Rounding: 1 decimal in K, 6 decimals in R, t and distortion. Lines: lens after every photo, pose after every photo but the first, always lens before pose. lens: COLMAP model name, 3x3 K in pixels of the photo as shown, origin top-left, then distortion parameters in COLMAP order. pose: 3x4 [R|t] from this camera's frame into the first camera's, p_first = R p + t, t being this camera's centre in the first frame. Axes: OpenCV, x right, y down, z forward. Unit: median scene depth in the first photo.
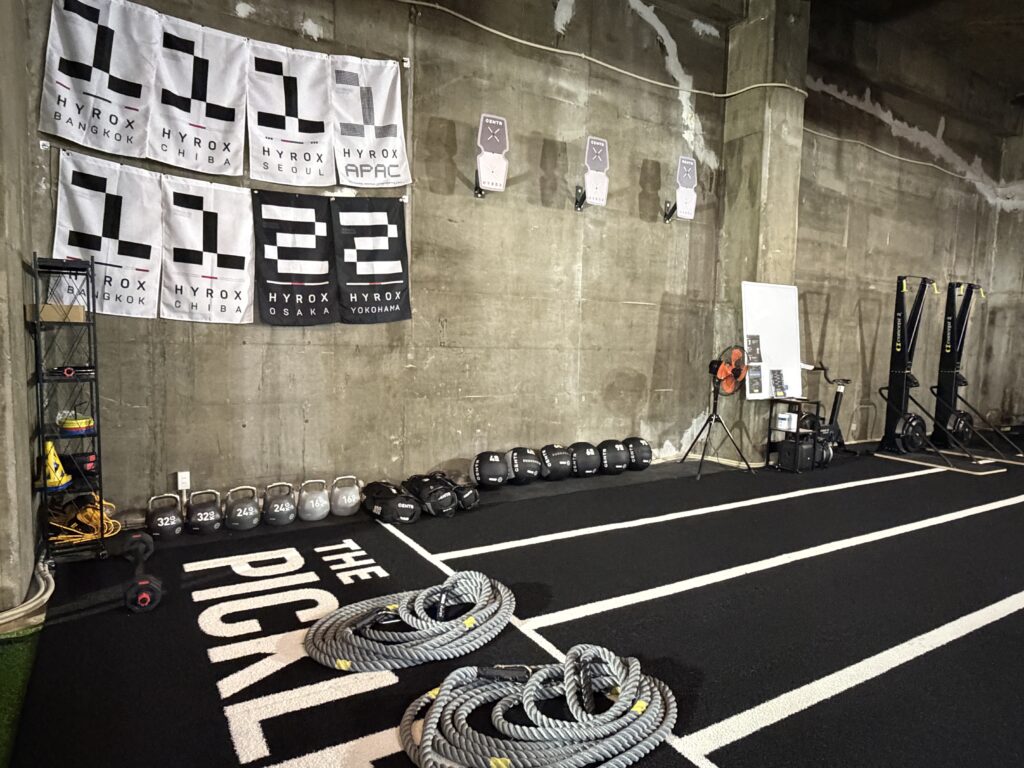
lens RADIAL K [[648.6, 0, 517.6], [0, 648.6, 388.9], [0, 0, 1]] dist [-0.002152, 0.000272]
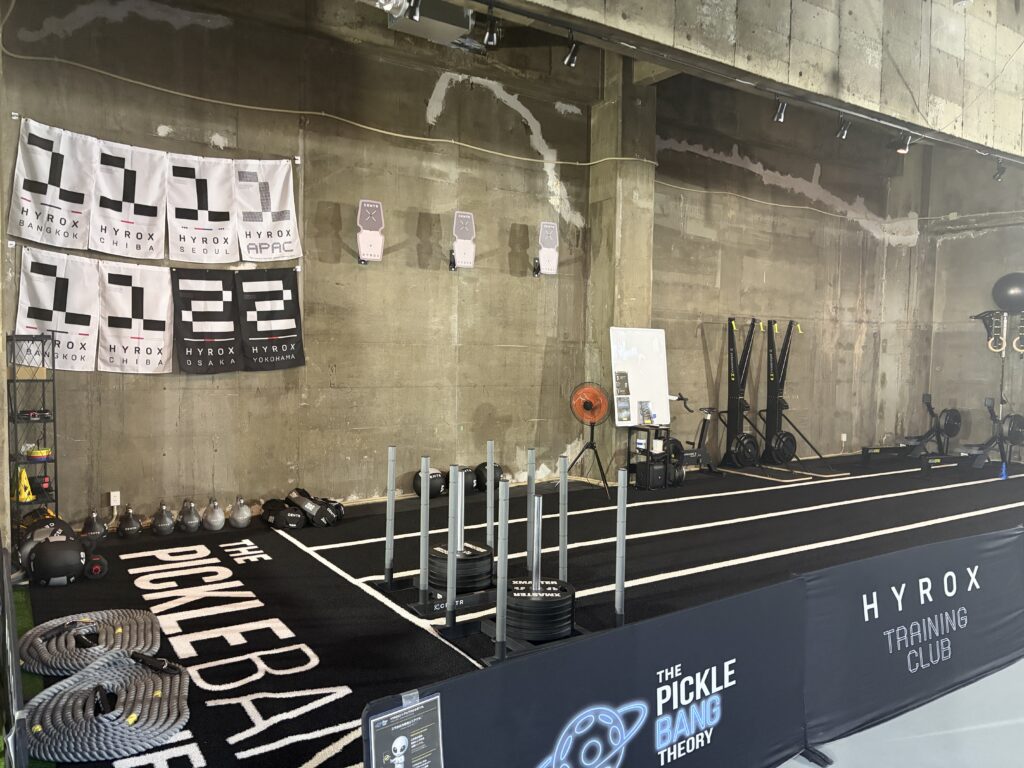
lens RADIAL K [[768.9, 0, 521.3], [0, 768.9, 390.8], [0, 0, 1]] dist [0.043978, -0.048680]
pose [[0.999062, -0.012511, 0.041466, 0.166344], [0.013915, 0.999334, -0.033737, -0.005156], [-0.041016, 0.034282, 0.998570, -0.423269]]
